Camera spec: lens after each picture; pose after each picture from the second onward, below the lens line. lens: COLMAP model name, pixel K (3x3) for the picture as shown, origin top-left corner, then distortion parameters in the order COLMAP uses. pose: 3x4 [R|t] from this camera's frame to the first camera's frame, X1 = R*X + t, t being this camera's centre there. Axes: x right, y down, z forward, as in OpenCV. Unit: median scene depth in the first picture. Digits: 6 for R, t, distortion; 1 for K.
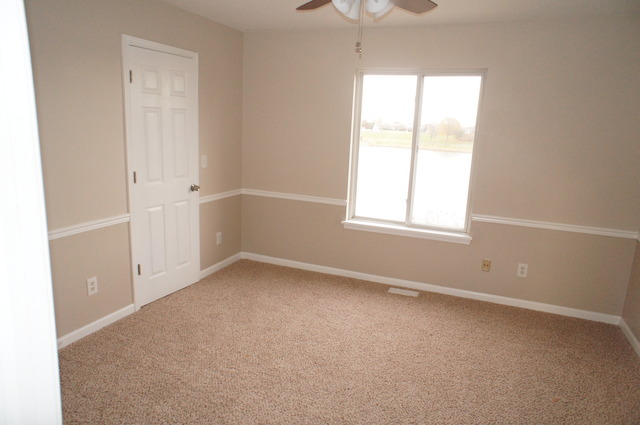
lens RADIAL K [[424.5, 0, 321.1], [0, 424.5, 211.0], [0, 0, 1]] dist [0.002387, 0.000996]
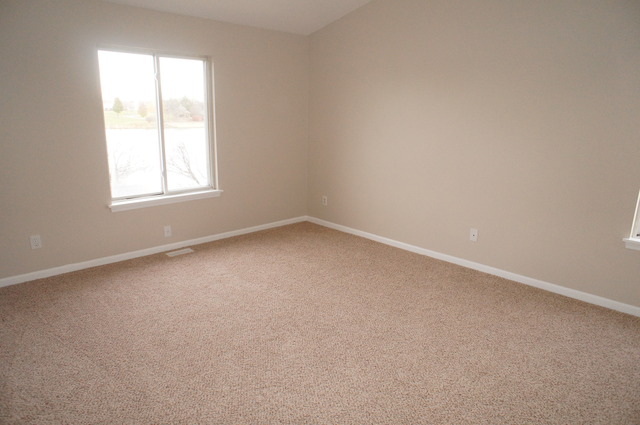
lens RADIAL K [[424.5, 0, 321.1], [0, 424.5, 211.0], [0, 0, 1]] dist [0.002387, 0.000996]
pose [[0.447182, -0.262924, 0.854926, -0.590783], [0.170337, 0.963361, 0.207175, -0.086880], [-0.878074, 0.052981, 0.475584, 0.132407]]
